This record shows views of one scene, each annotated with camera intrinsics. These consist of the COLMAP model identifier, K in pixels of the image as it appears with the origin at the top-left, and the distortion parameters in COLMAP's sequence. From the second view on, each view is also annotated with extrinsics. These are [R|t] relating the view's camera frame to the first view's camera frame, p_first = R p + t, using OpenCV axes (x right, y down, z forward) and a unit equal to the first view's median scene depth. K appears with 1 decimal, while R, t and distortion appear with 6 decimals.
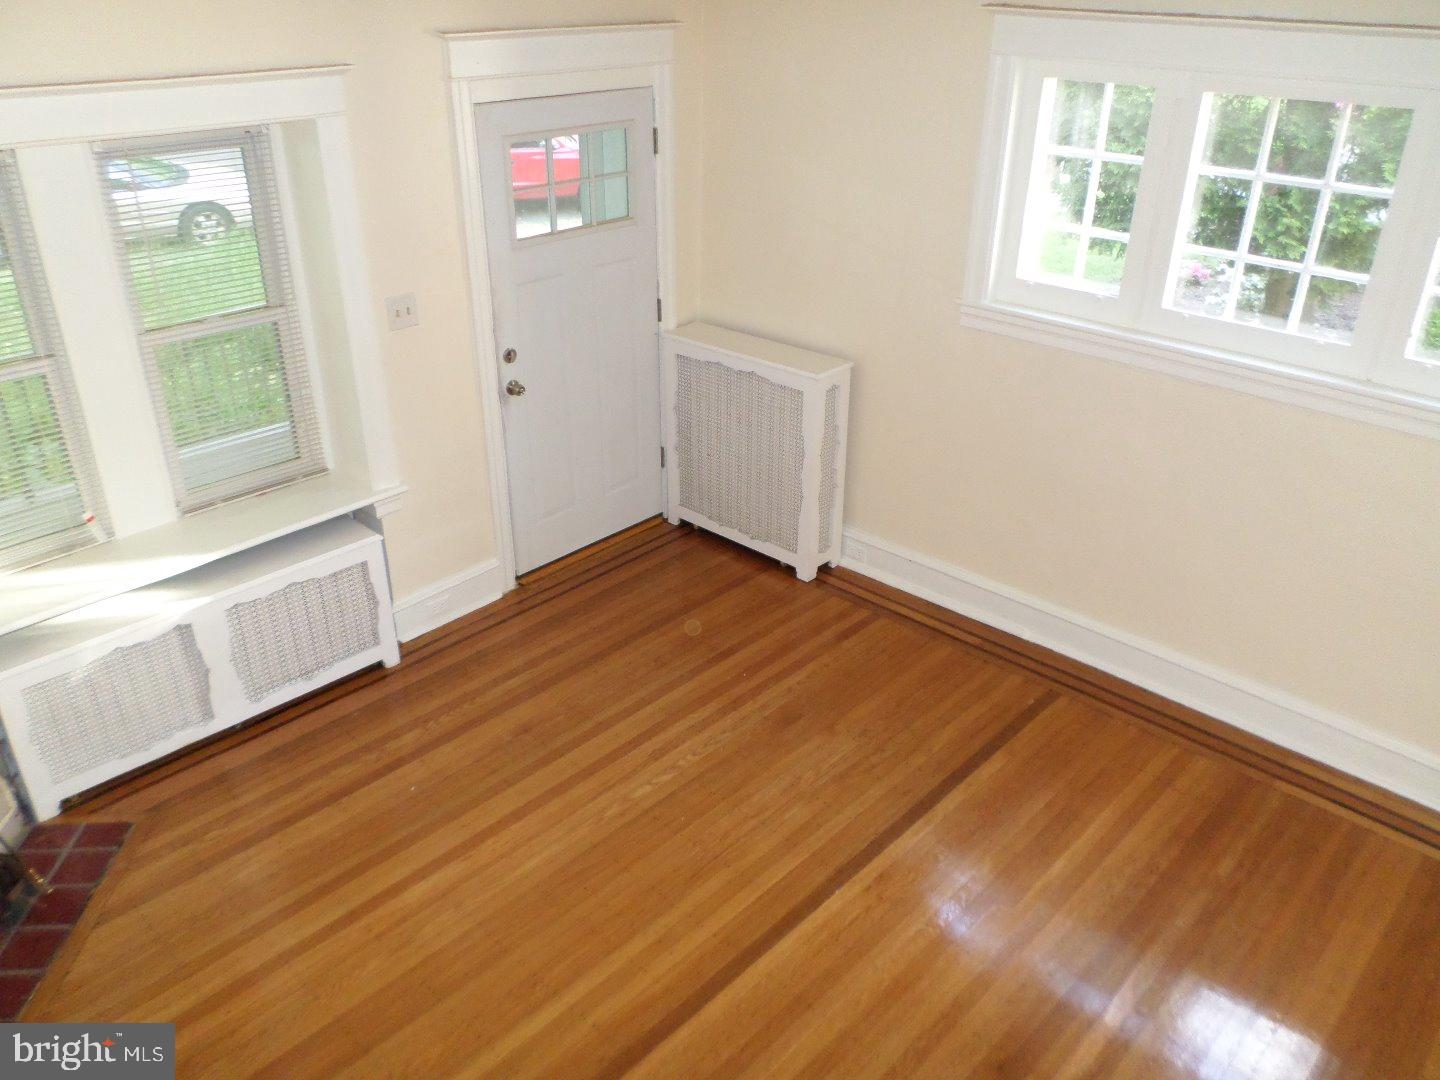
lens RADIAL K [[1101.4, 0, 715.5], [0, 1101.4, 538.0], [0, 0, 1]] dist [-0.021585, 0.007886]
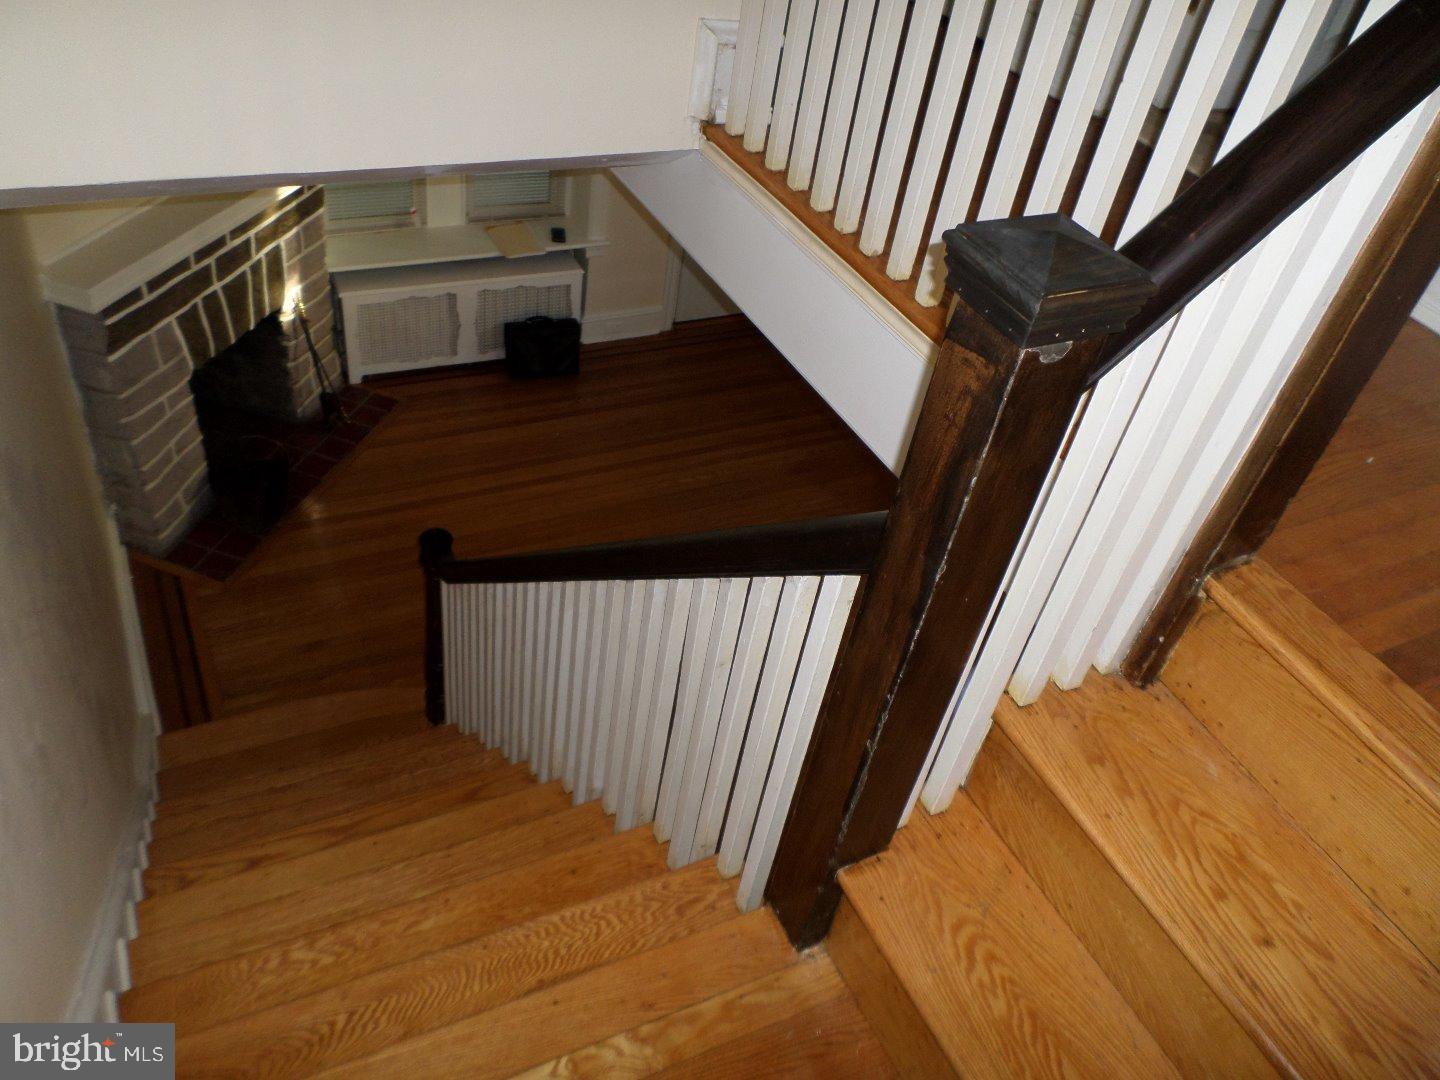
lens RADIAL K [[1101.4, 0, 725.3], [0, 1101.4, 541.2], [0, 0, 1]] dist [-0.021585, 0.007886]
pose [[0.931494, 0.323335, -0.166657, 0.269460], [-0.278983, 0.929018, 0.243092, -0.085129], [0.233427, -0.179944, 0.955579, -0.504116]]
